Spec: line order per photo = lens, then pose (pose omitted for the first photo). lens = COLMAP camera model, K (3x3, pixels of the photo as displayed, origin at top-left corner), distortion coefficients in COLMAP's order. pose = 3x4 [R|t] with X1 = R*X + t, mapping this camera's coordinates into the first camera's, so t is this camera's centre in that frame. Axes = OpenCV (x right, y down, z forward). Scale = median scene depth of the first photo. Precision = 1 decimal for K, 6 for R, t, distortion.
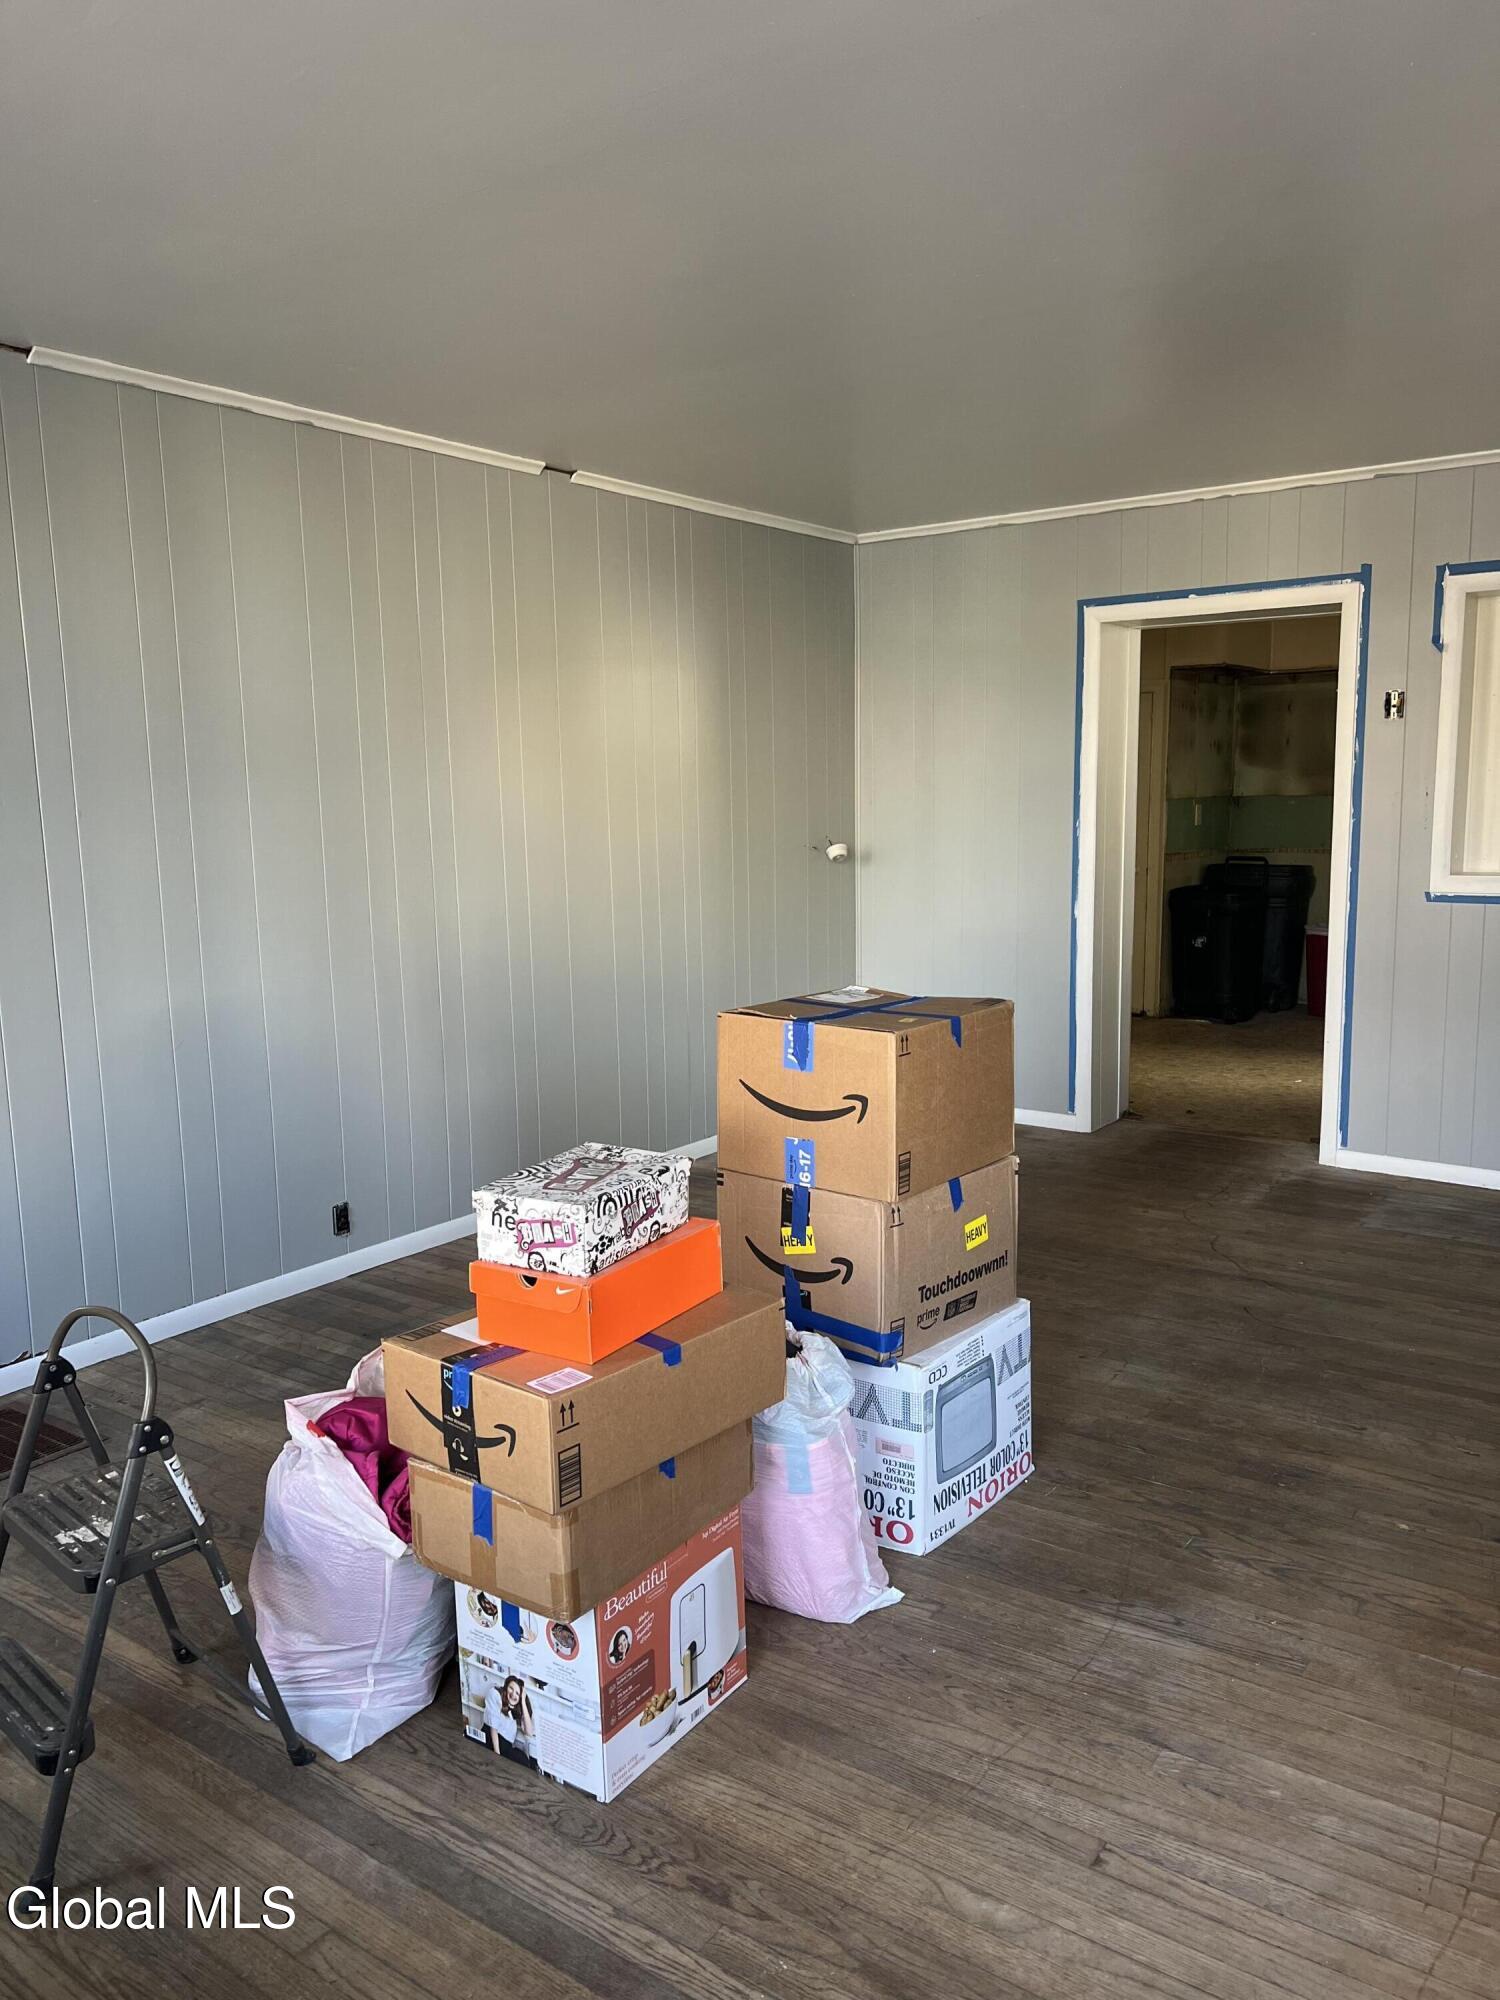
lens RADIAL K [[1499.7, 0, 754.3], [0, 1499.7, 1001.8], [0, 0, 1]] dist [0.059198, -0.061195]
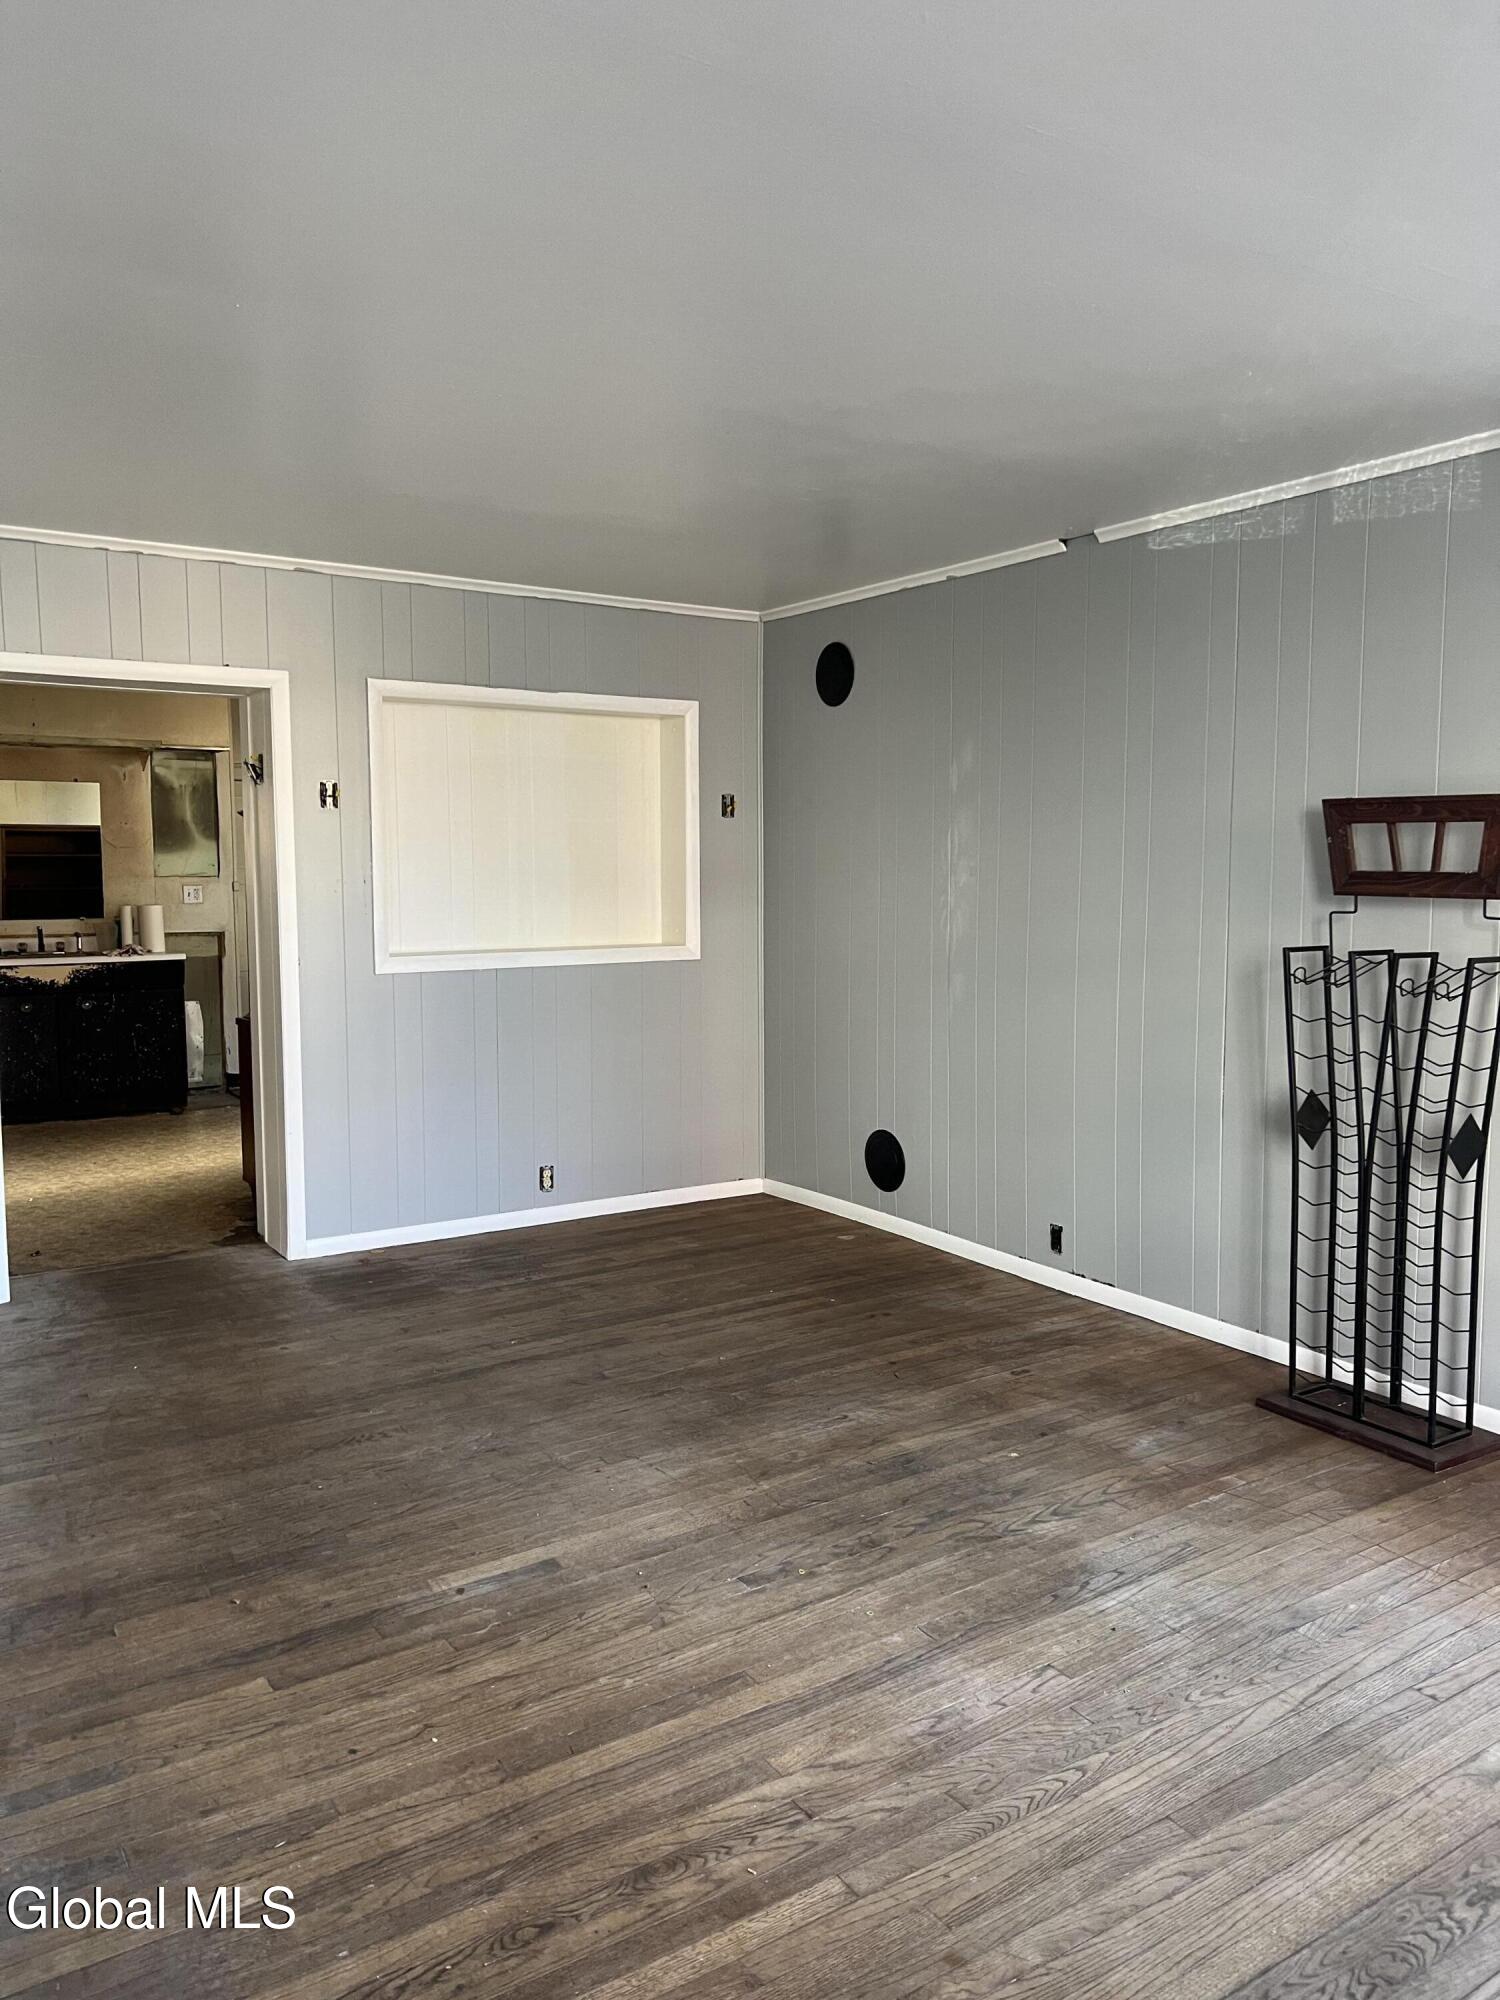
lens RADIAL K [[1499.7, 0, 752.4], [0, 1499.7, 989.7], [0, 0, 1]] dist [0.059198, -0.061195]
pose [[0.341369, -0.071123, 0.937235, -0.594222], [0.125816, 0.991617, 0.029424, -0.078896], [-0.931471, 0.107875, 0.347456, 0.523214]]
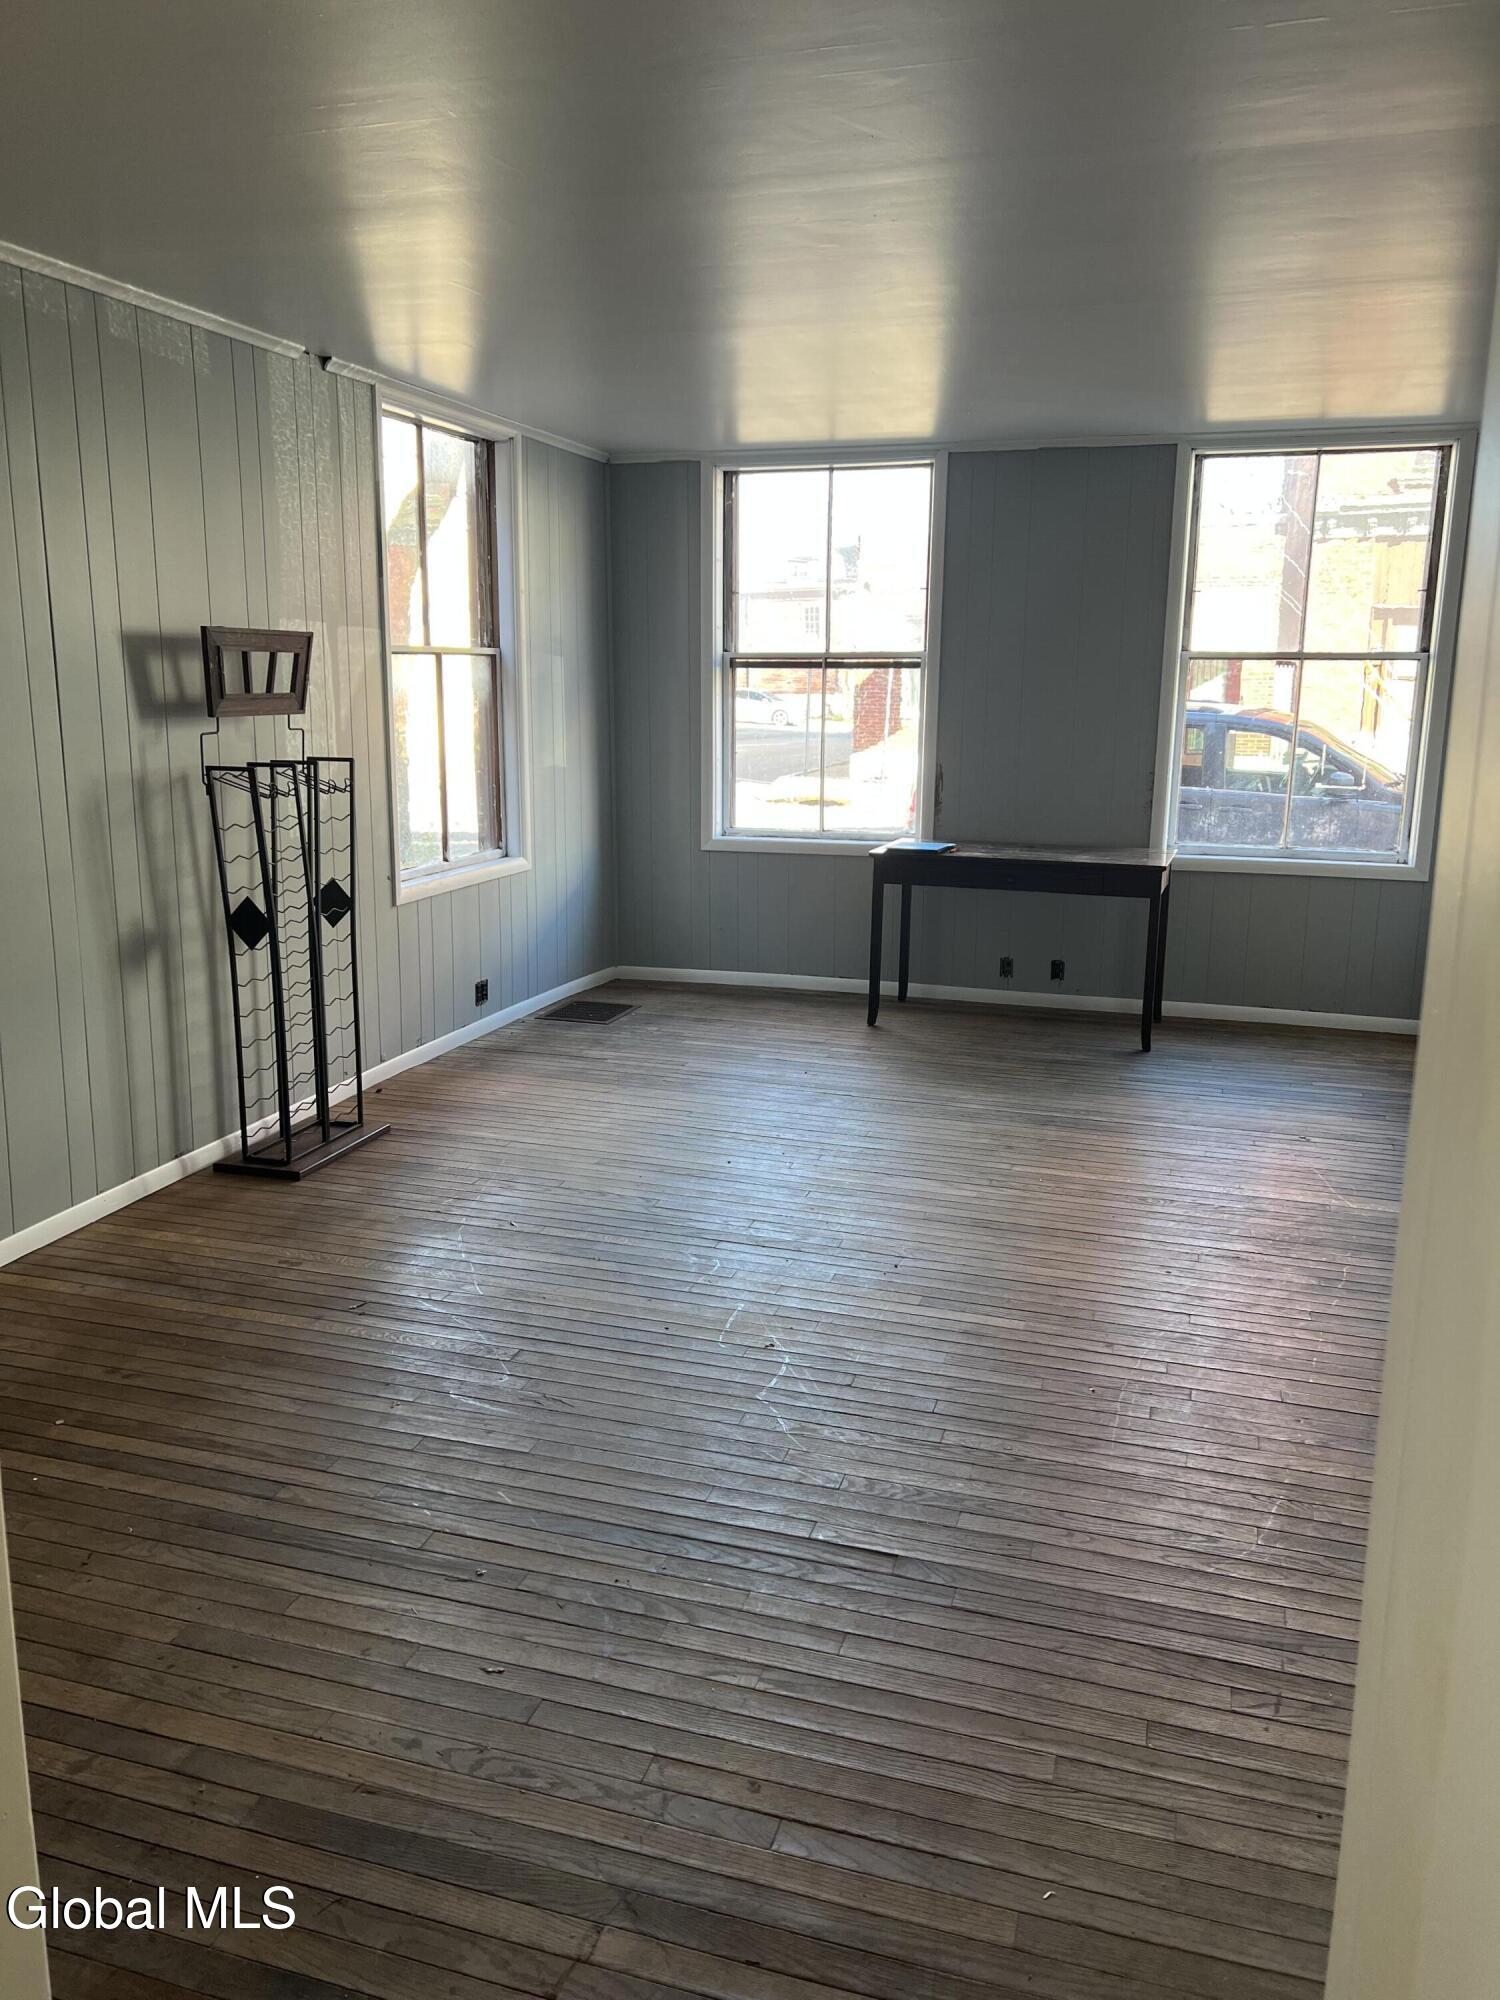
lens RADIAL K [[1499.7, 0, 748.8], [0, 1499.7, 990.8], [0, 0, 1]] dist [0.059198, -0.061195]
pose [[-0.941973, 0.075780, -0.327024, 0.494557], [-0.042196, 0.939730, 0.339303, -0.264283], [0.333027, 0.333413, -0.882003, 1.660436]]
